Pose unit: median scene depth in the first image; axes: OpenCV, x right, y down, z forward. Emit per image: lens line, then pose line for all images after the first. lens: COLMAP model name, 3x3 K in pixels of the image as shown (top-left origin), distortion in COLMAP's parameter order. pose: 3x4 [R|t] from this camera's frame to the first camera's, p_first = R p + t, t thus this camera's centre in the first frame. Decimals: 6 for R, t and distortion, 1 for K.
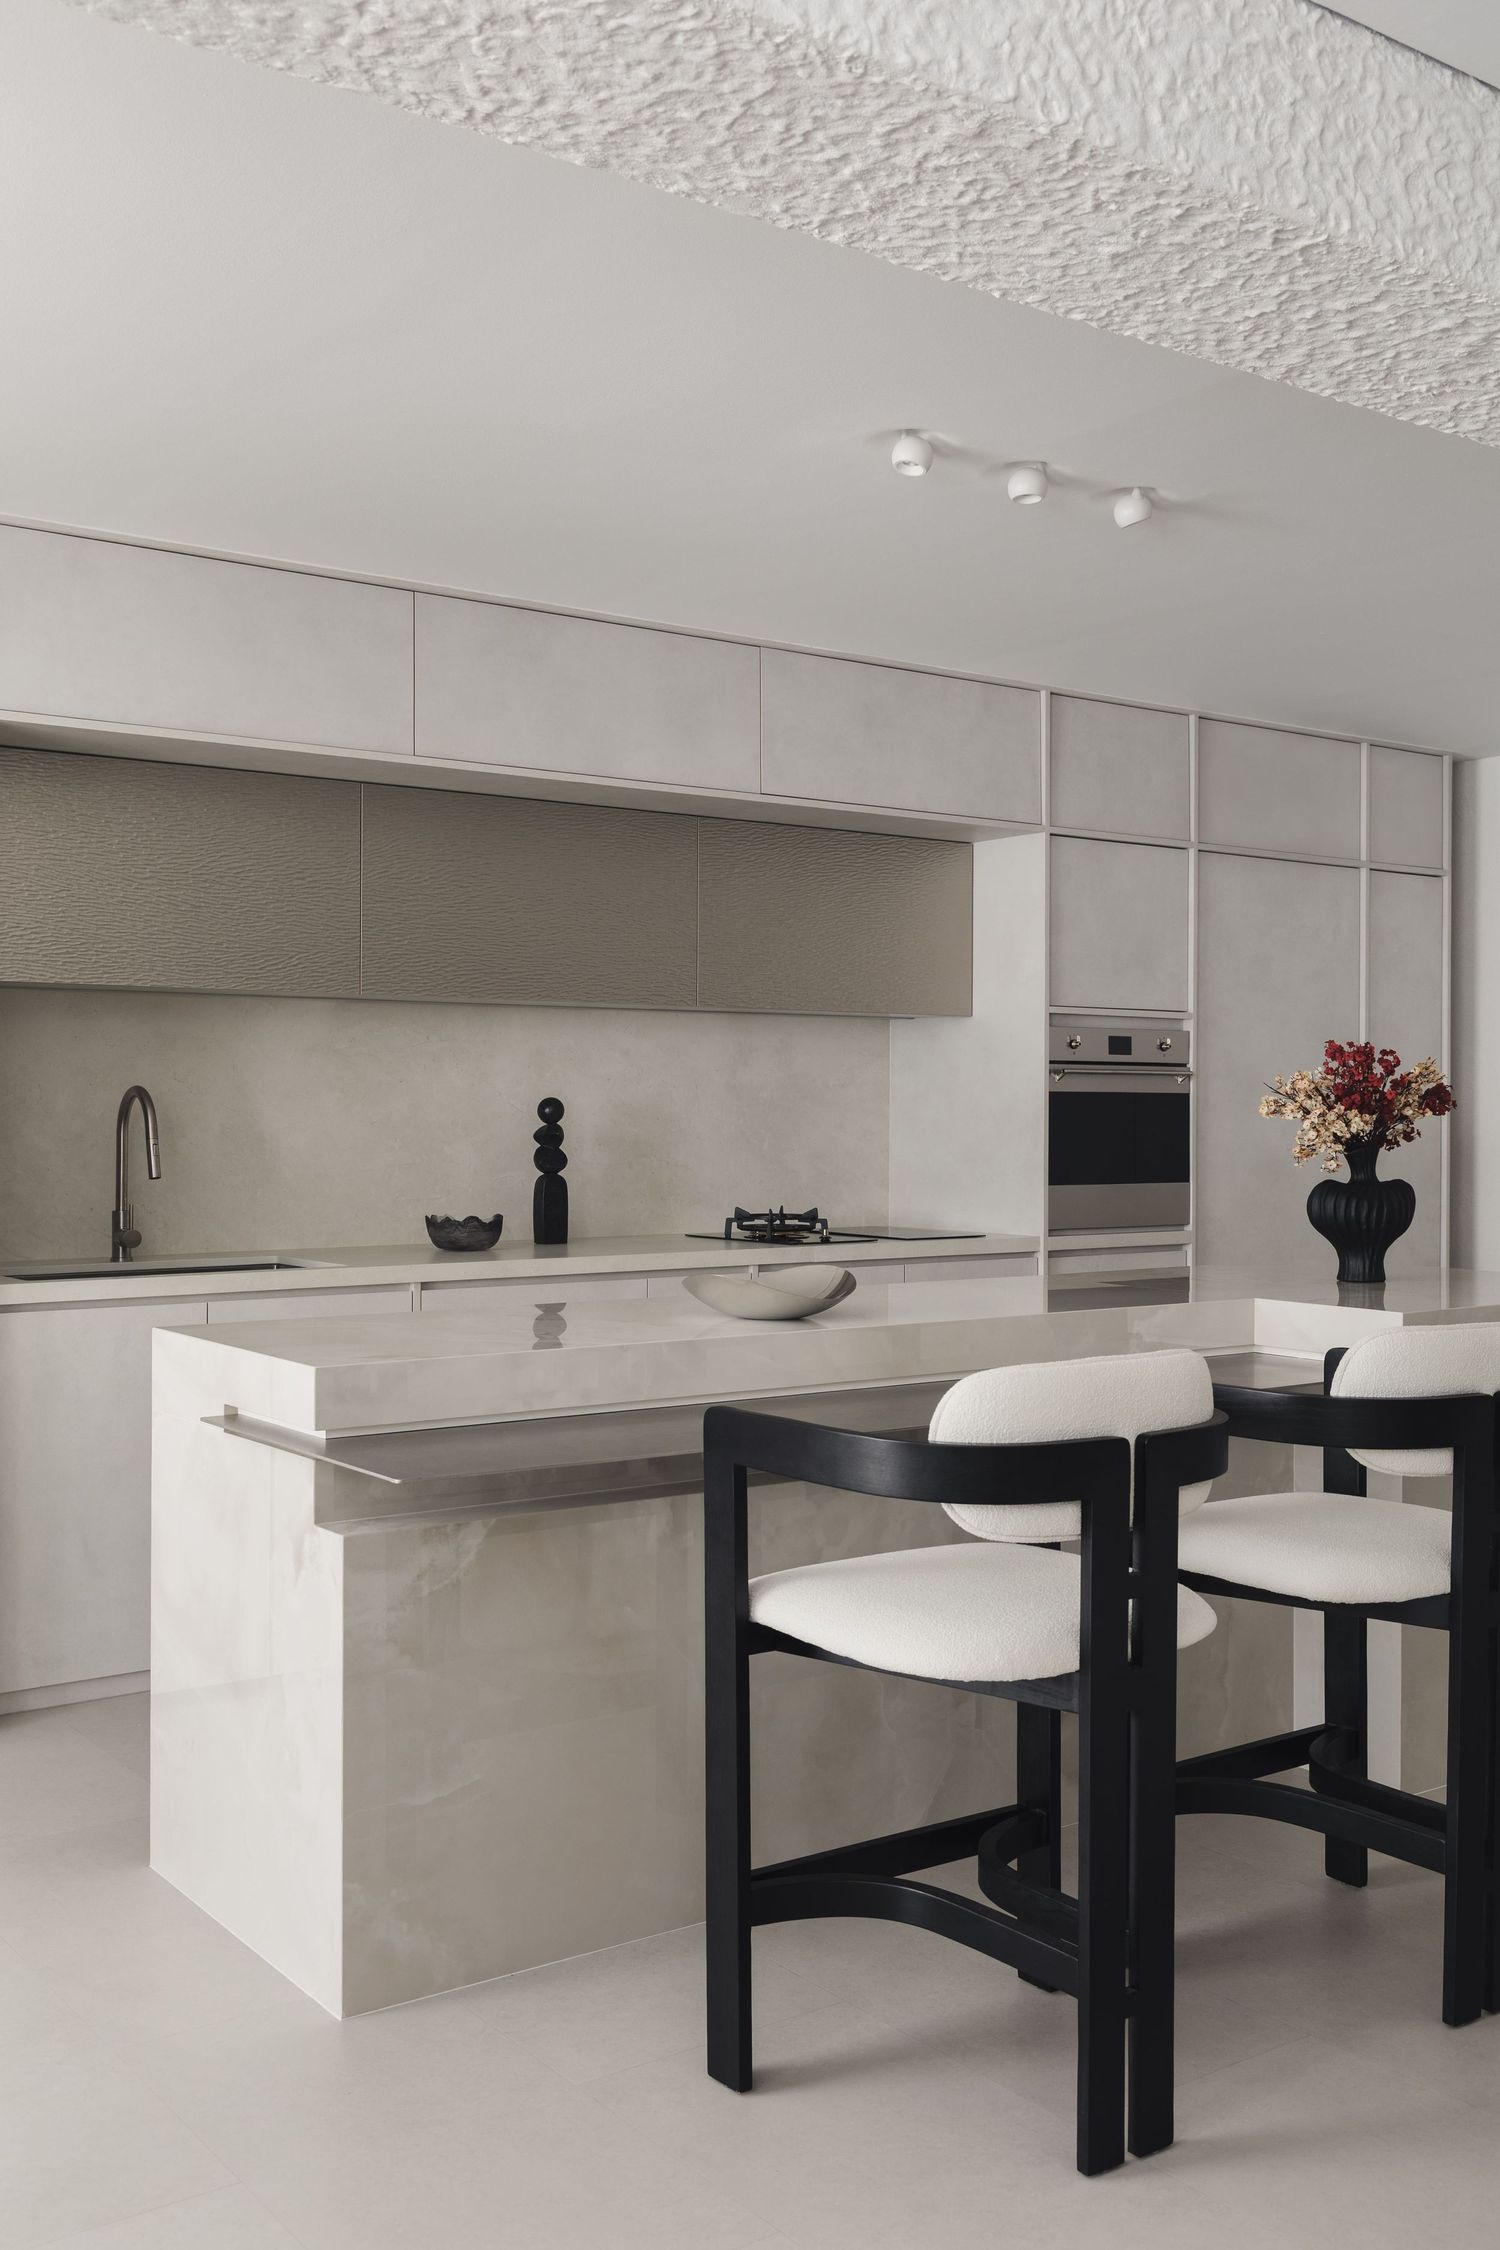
lens RADIAL K [[2094.4, 0, 750.0], [0, 2094.4, 1125.0], [0, 0, 1]] dist [-0.003022, 0.009251]
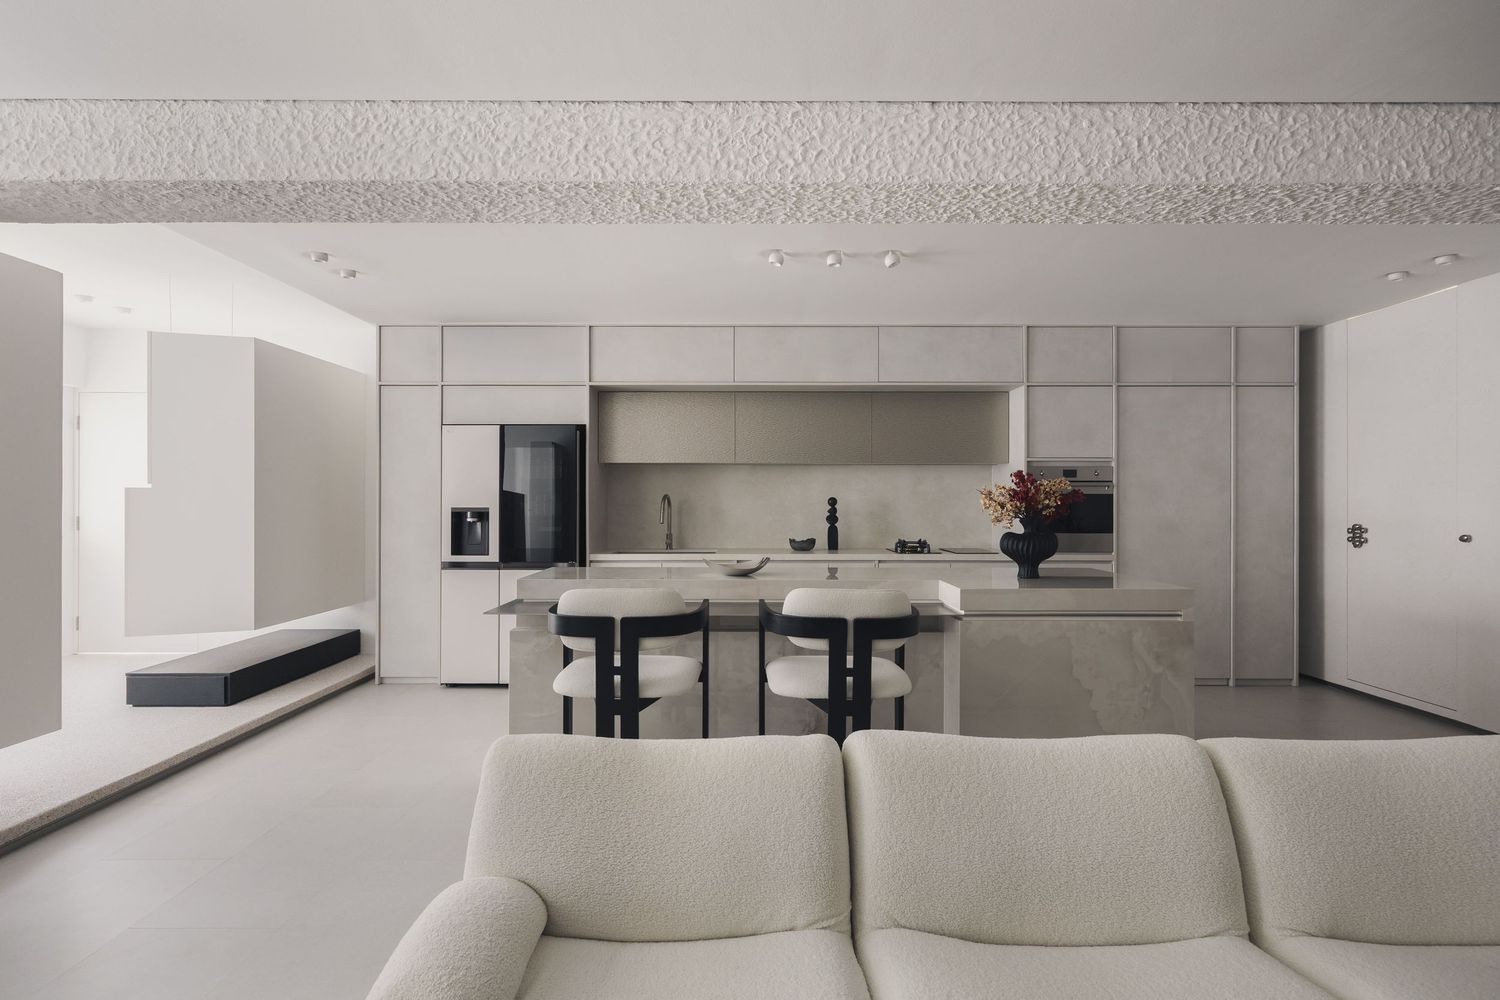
lens RADIAL K [[749.7, 0, 750.0], [0, 749.7, 500.0], [0, 0, 1]] dist [-0.003125, -0.000272]
pose [[0.815718, -0.002724, -0.578443, 0.609772], [-0.003258, 0.999951, -0.009304, 0.000323], [0.578440, 0.009474, 0.815670, 0.194436]]
